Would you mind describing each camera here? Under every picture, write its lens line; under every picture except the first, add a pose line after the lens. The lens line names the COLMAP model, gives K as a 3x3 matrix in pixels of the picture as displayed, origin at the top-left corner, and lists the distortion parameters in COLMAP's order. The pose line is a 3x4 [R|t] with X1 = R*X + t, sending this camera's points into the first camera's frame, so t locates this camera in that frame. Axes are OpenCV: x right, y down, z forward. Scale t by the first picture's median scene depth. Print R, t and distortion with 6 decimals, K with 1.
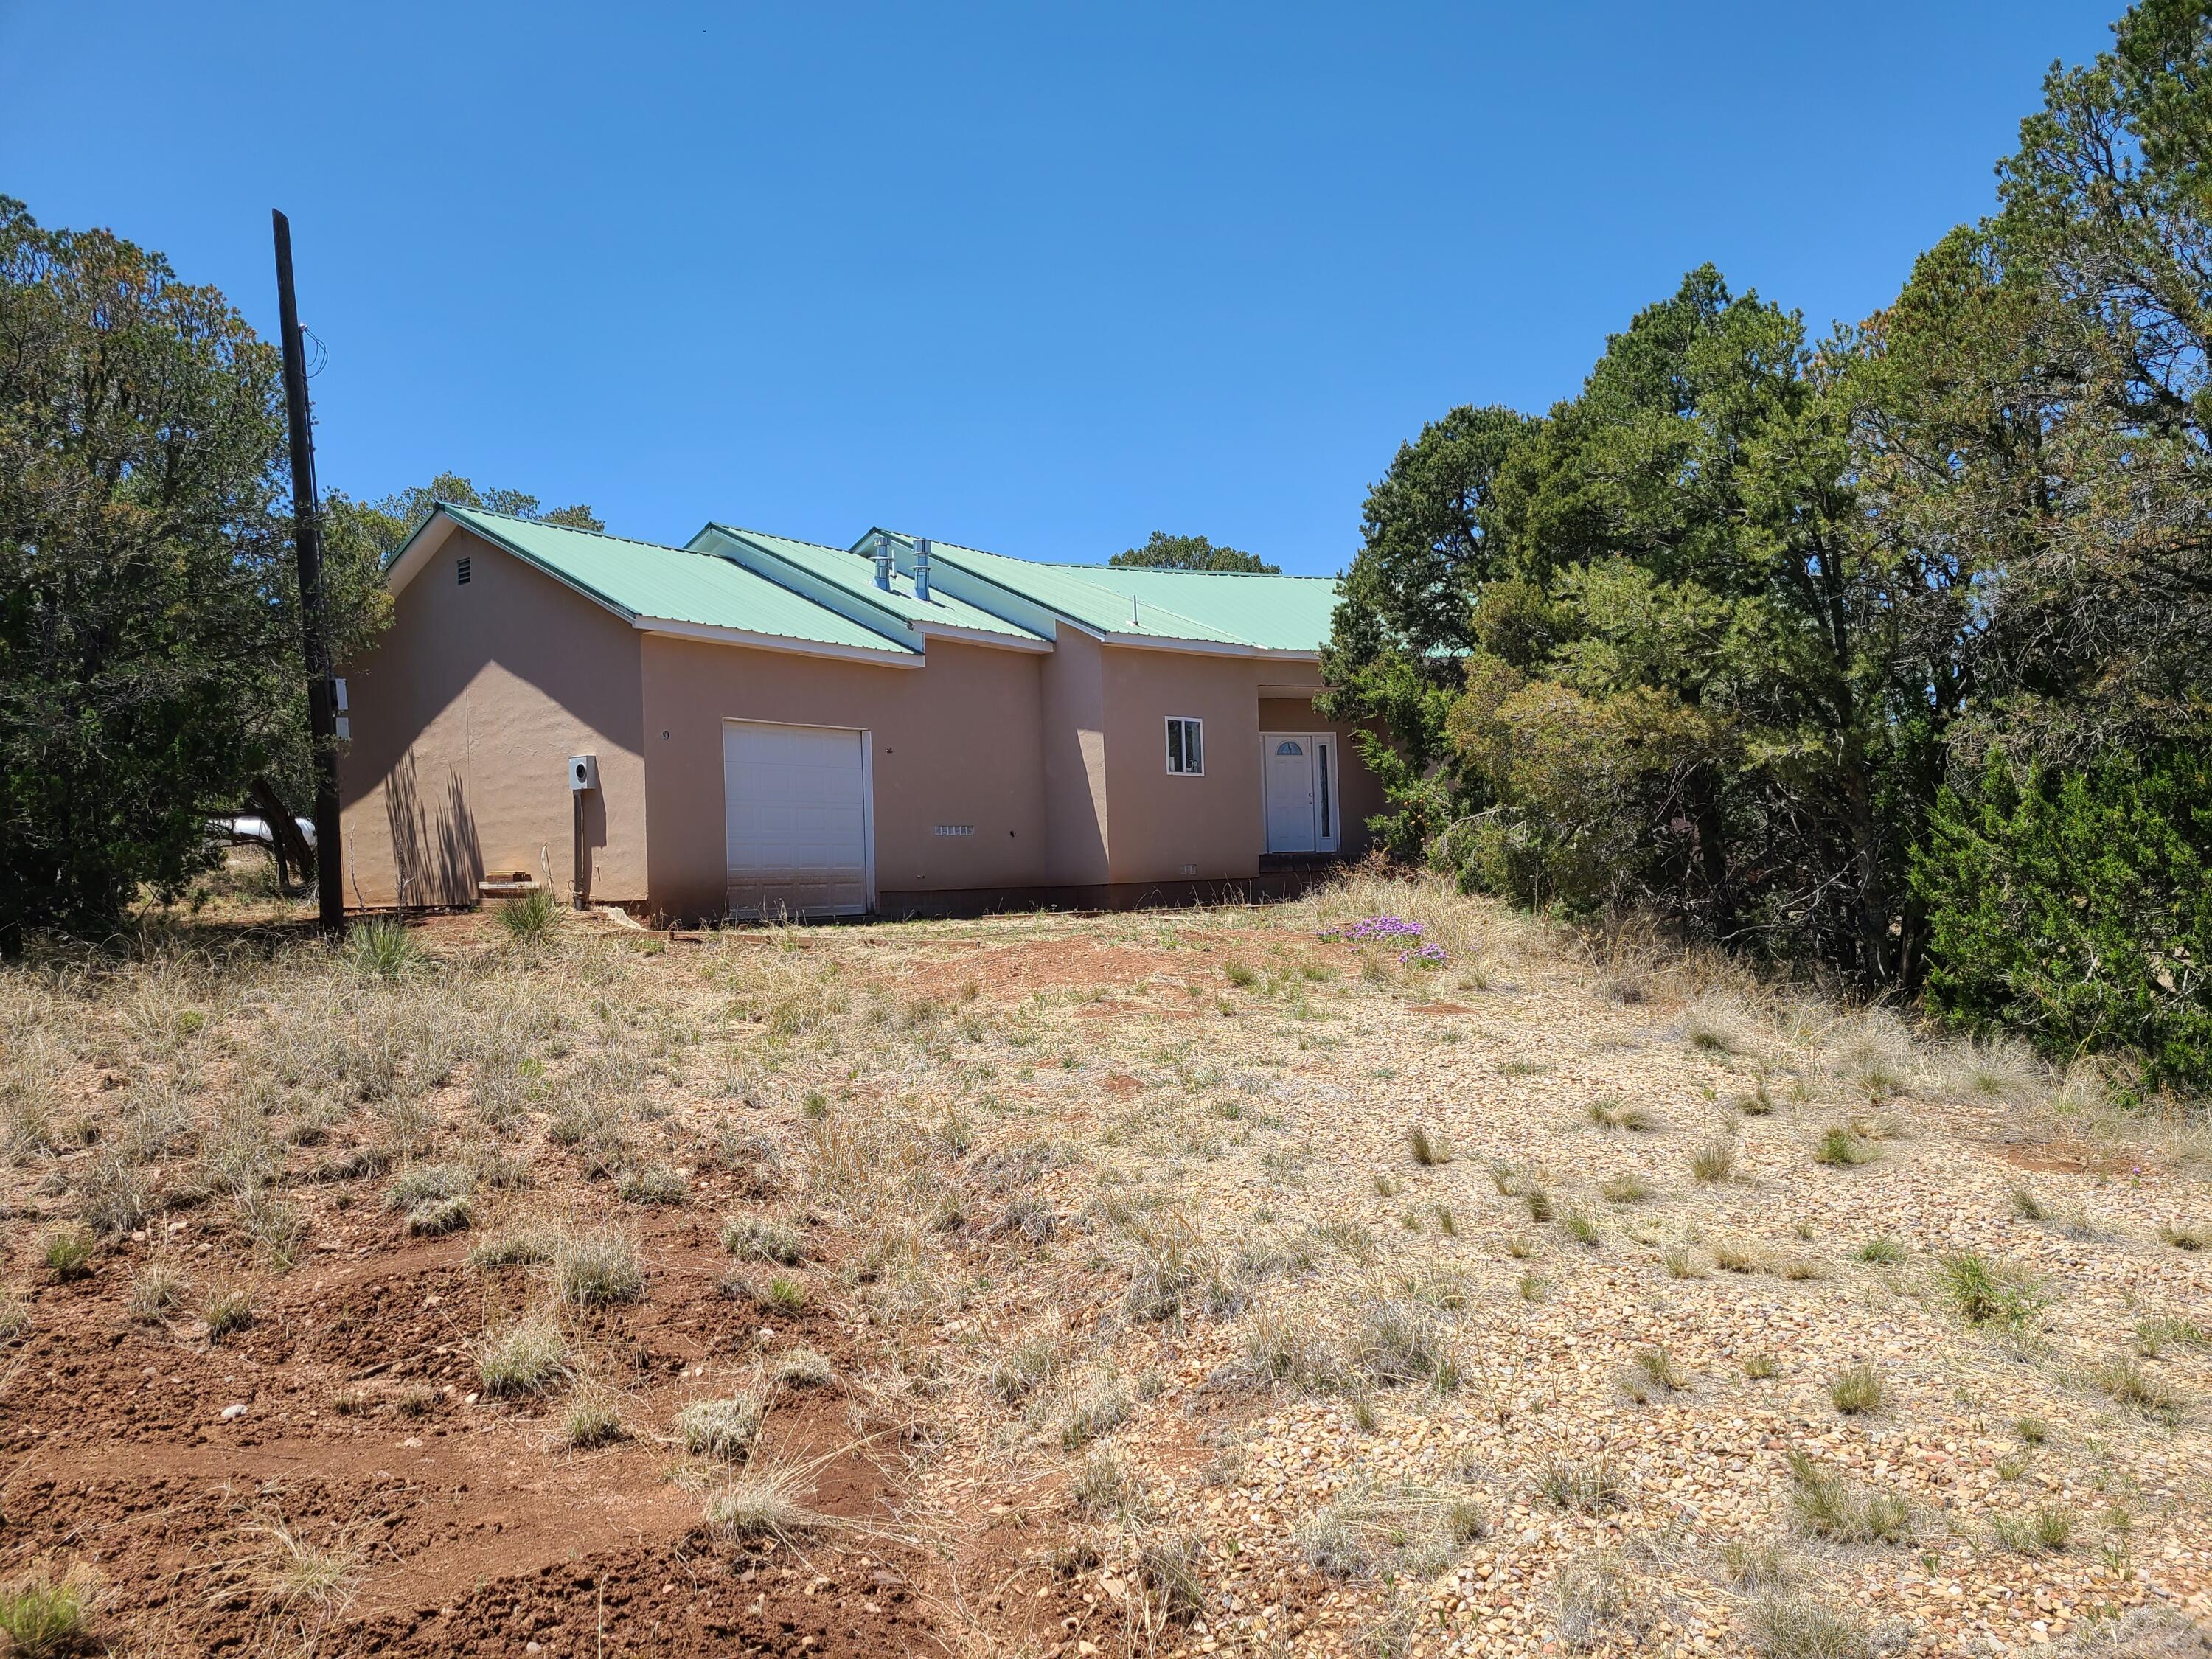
lens RADIAL K [[1679.9, 0, 1096.4], [0, 1679.9, 843.4], [0, 0, 1]] dist [0.046233, -0.002974]
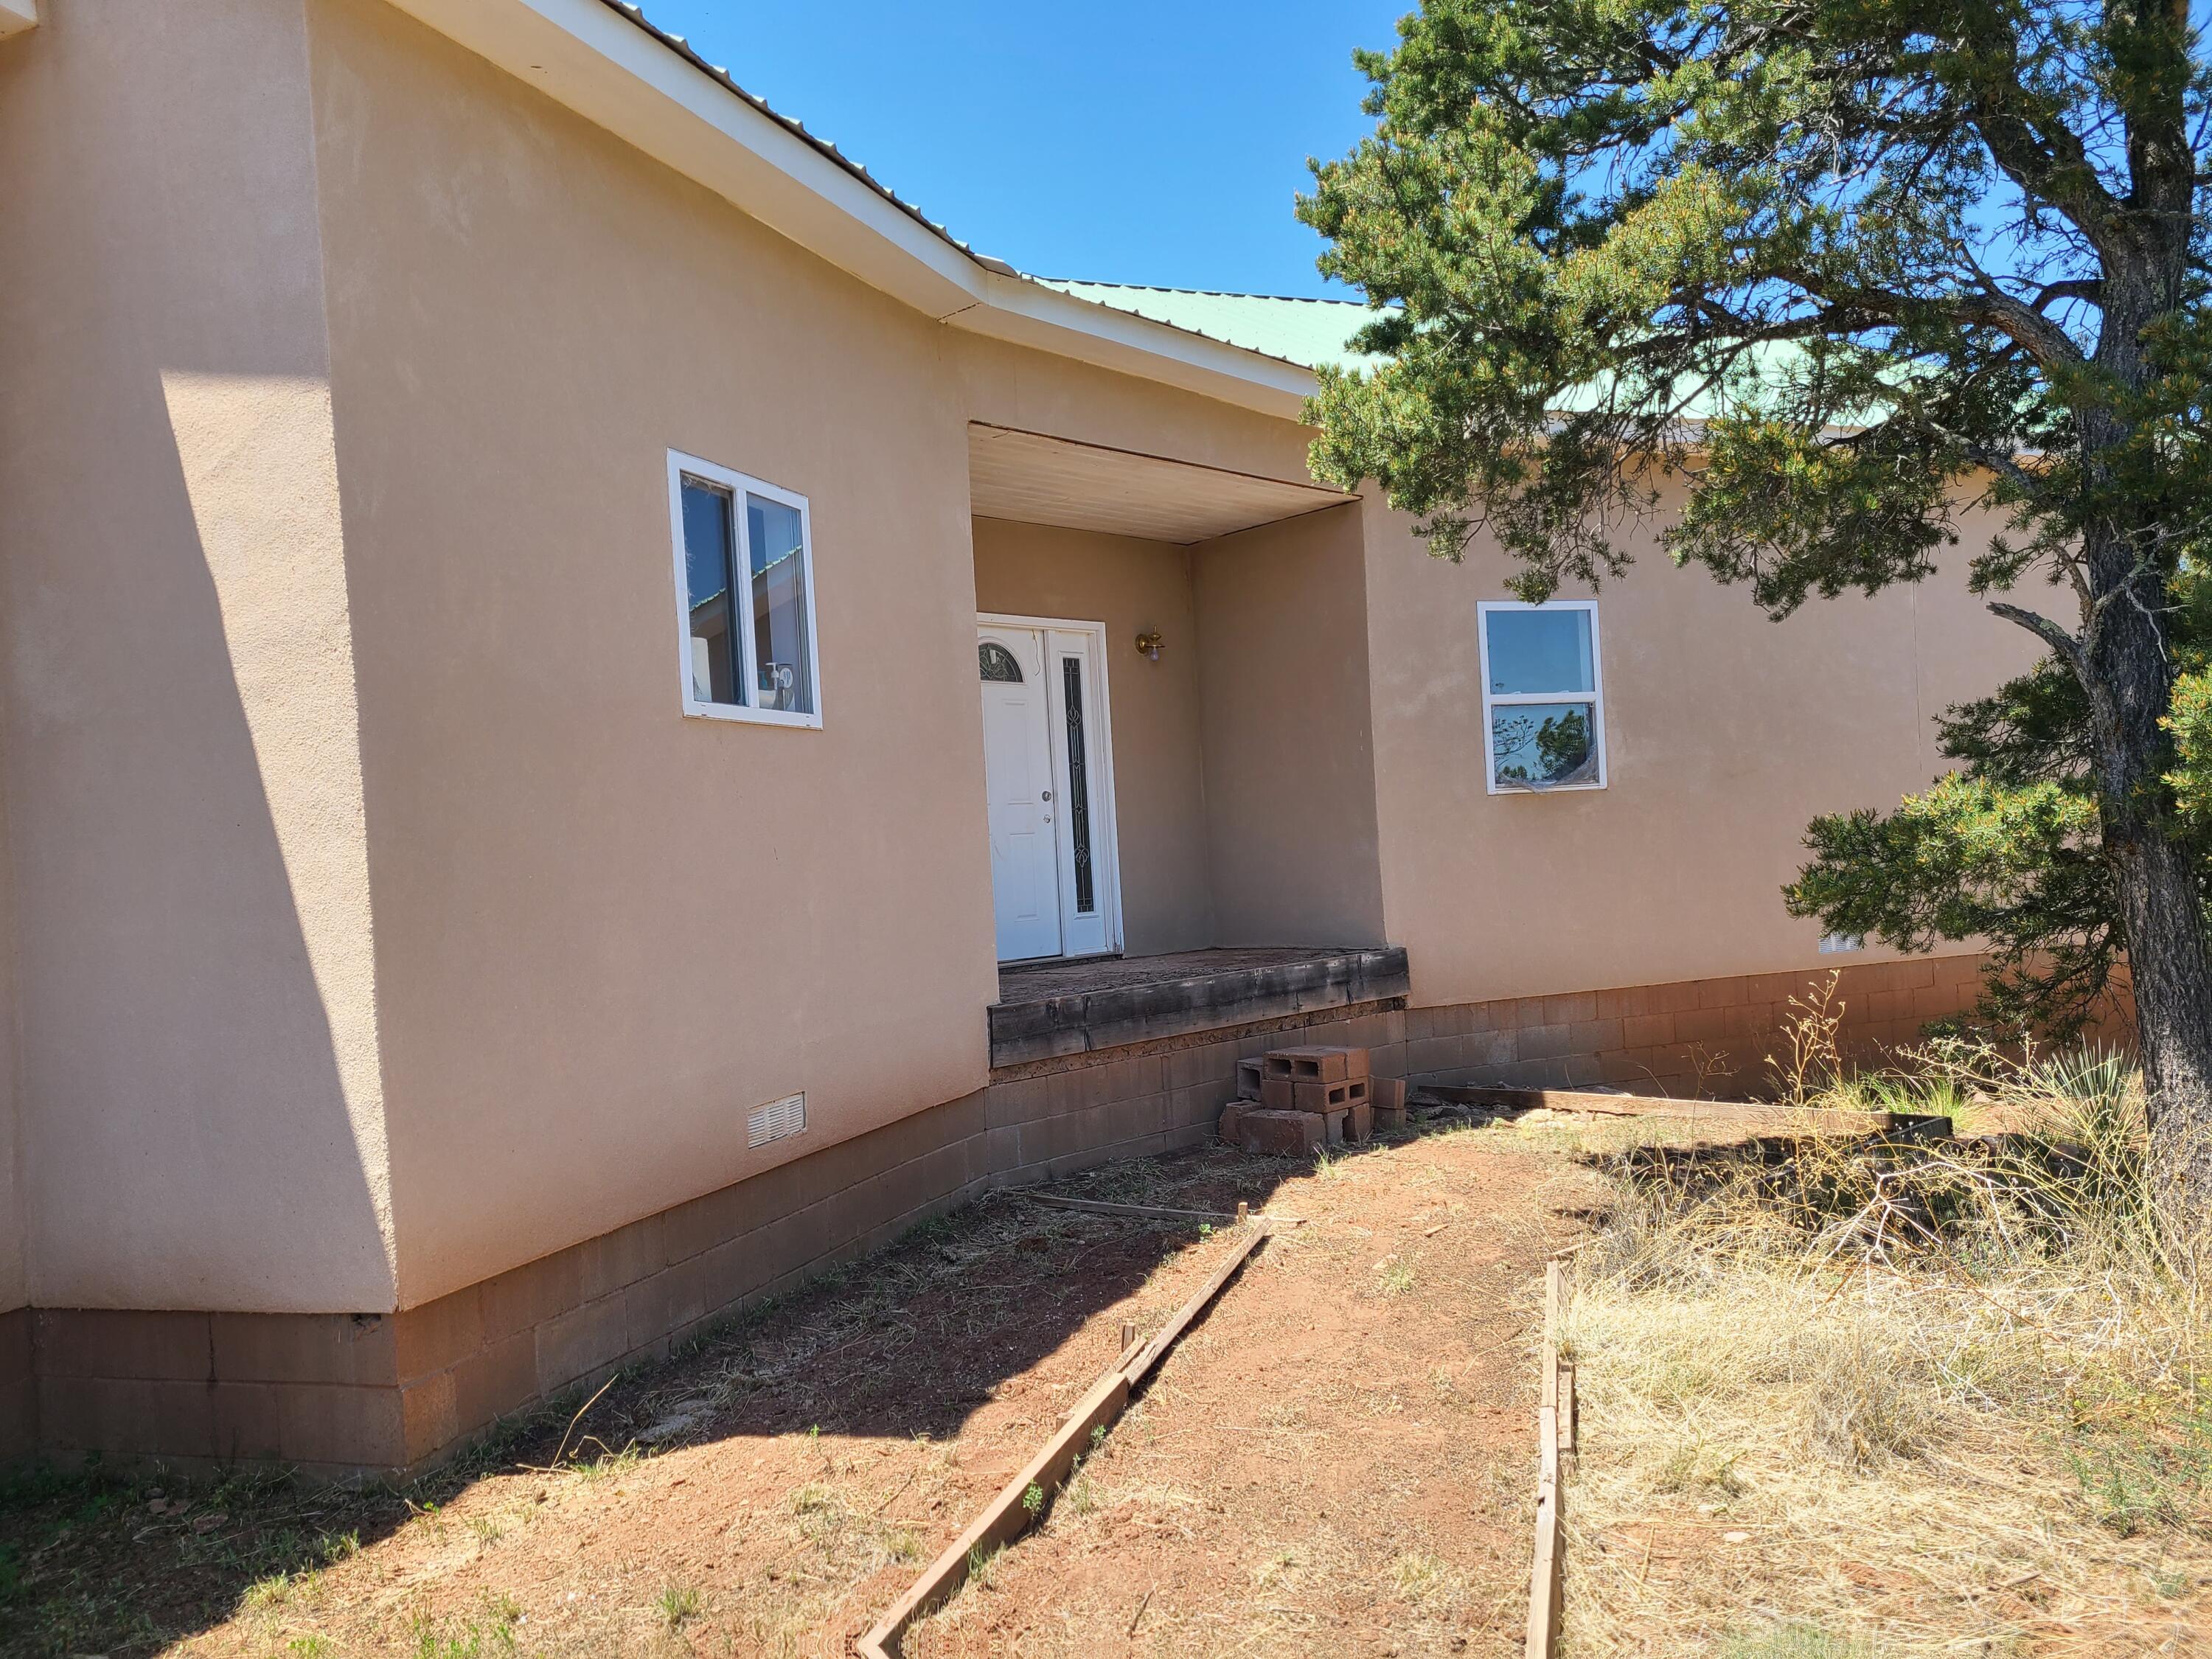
lens RADIAL K [[1679.9, 0, 1096.4], [0, 1679.9, 843.4], [0, 0, 1]] dist [0.046233, -0.002974]
pose [[0.940674, -0.007207, 0.339237, 0.017682], [0.003477, 0.999927, 0.011603, -0.026121], [-0.339295, -0.009736, 0.940630, 0.767347]]
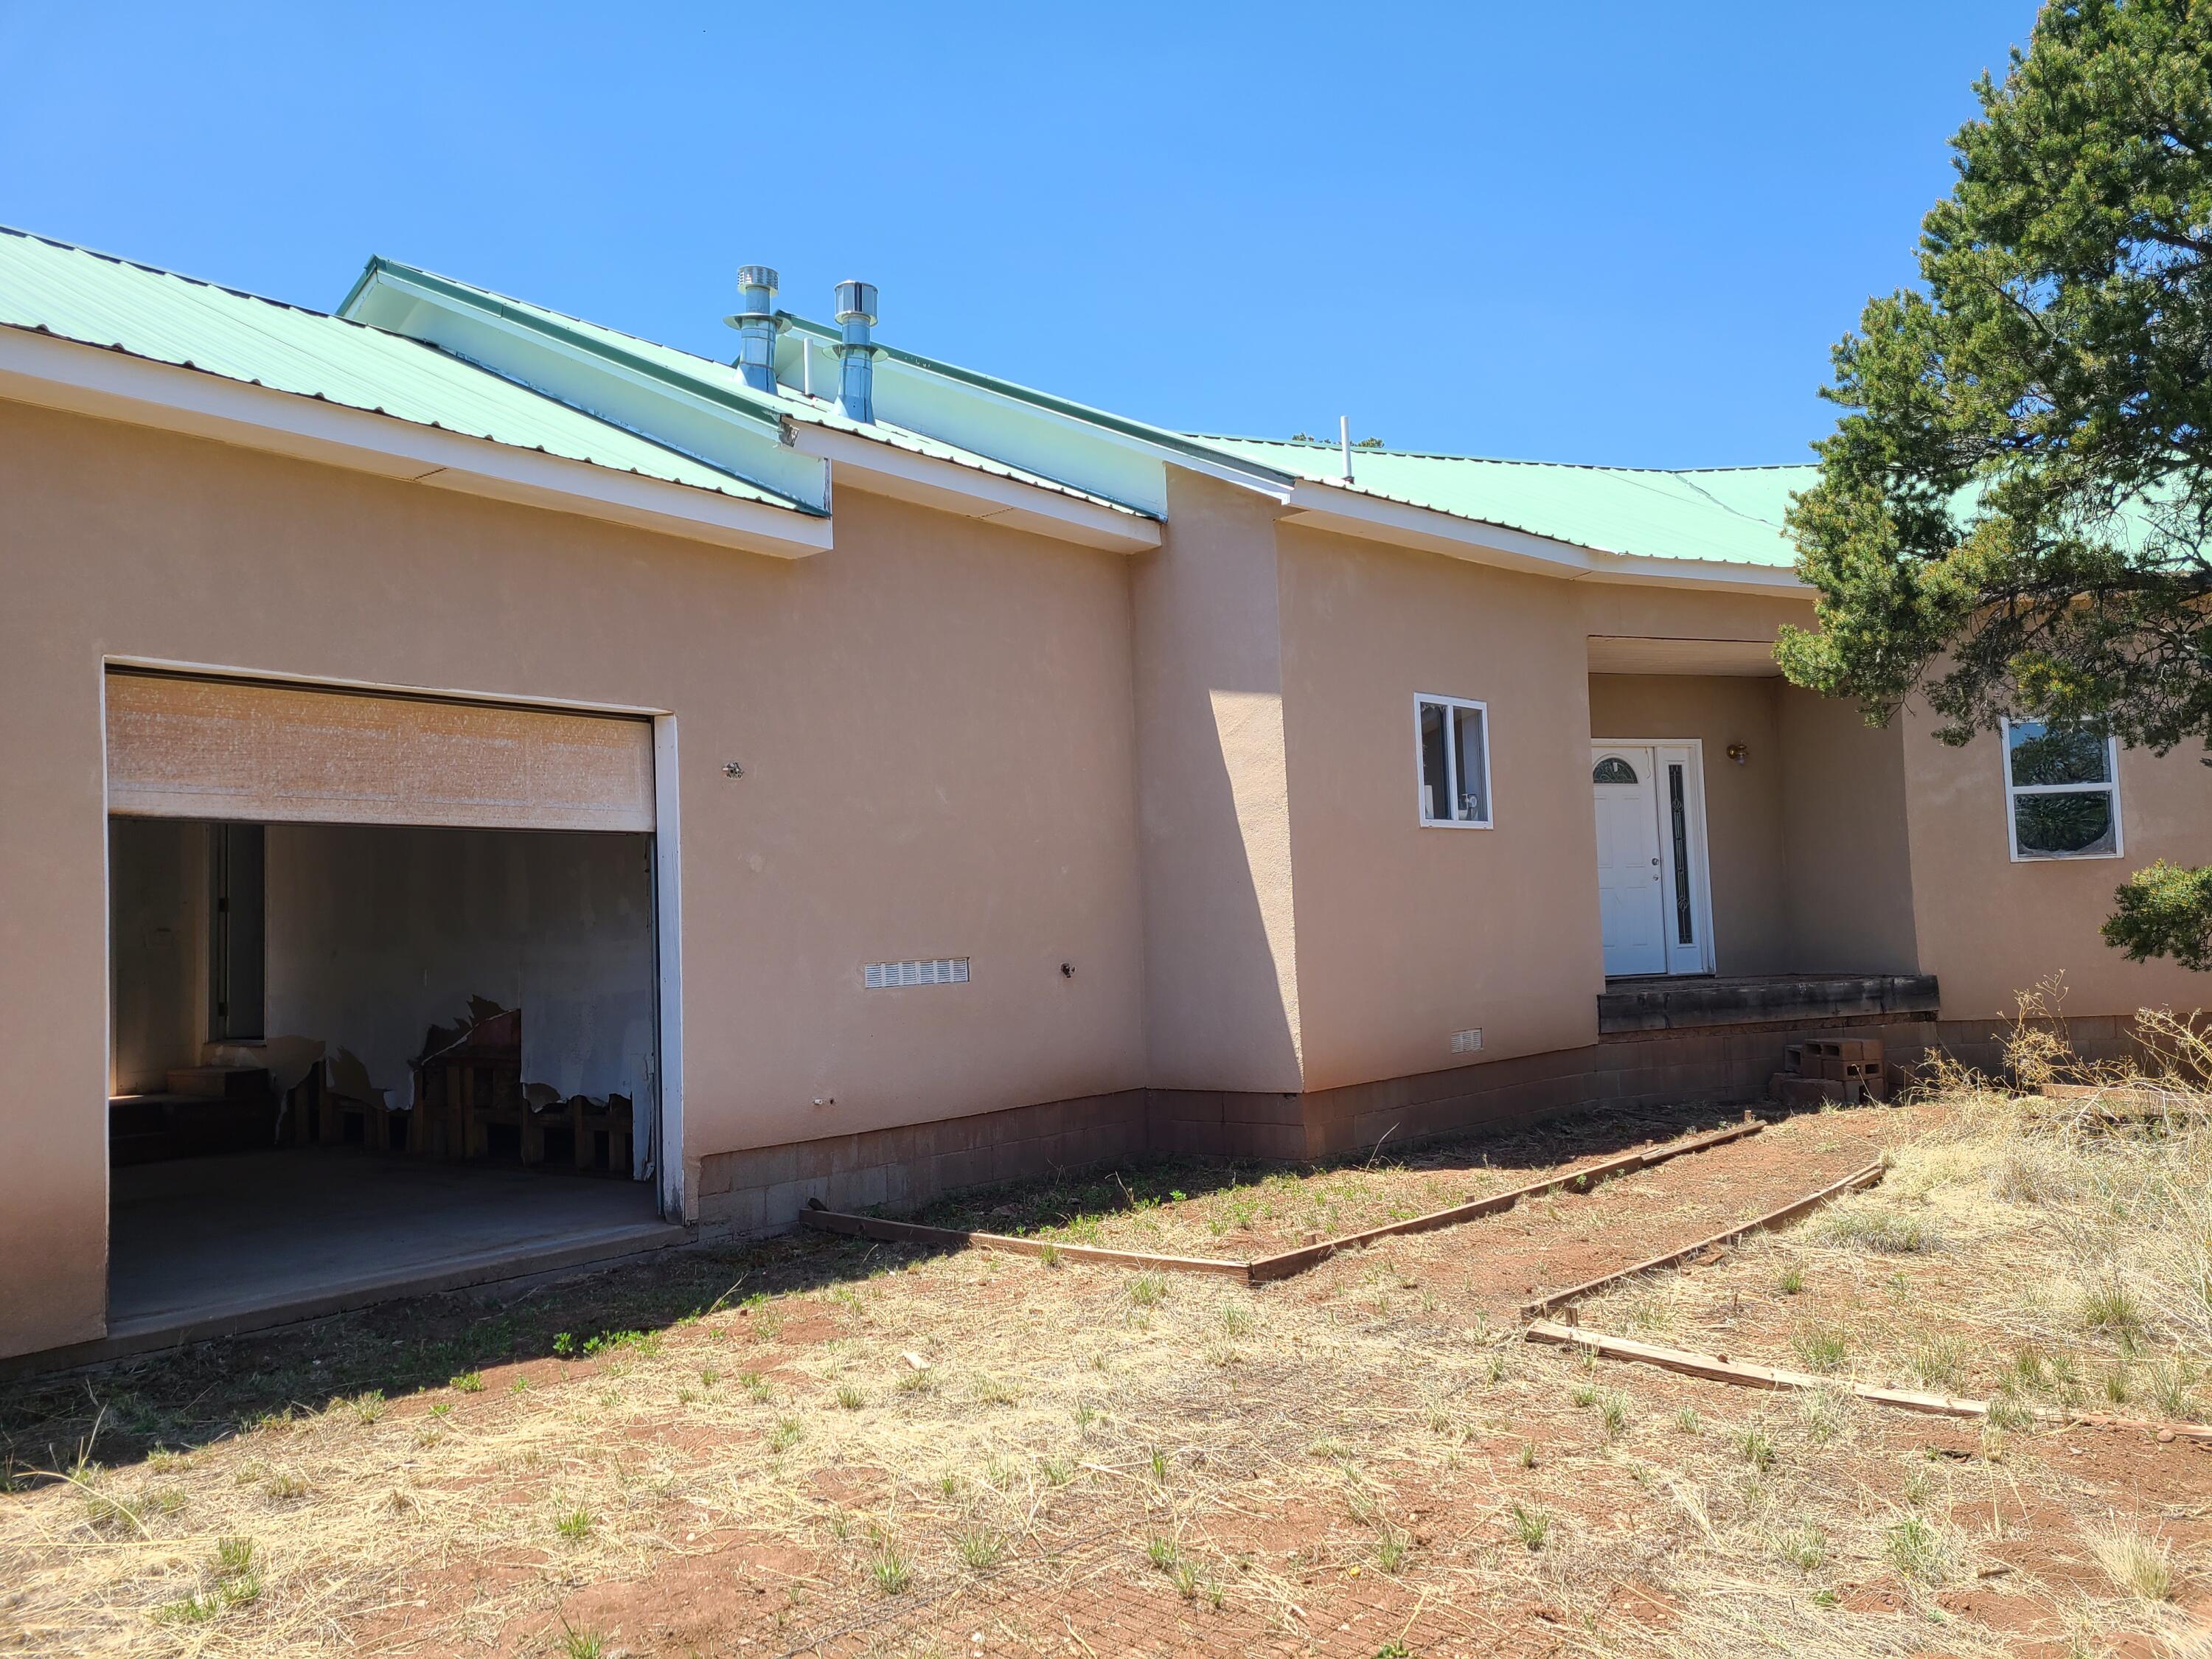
lens RADIAL K [[1679.9, 0, 1096.4], [0, 1679.9, 843.4], [0, 0, 1]] dist [0.046233, -0.002974]
pose [[0.998504, 0.003107, -0.054583, -0.018057], [-0.004040, 0.999847, -0.017004, -0.028531], [0.054522, 0.017199, 0.998364, 0.554718]]
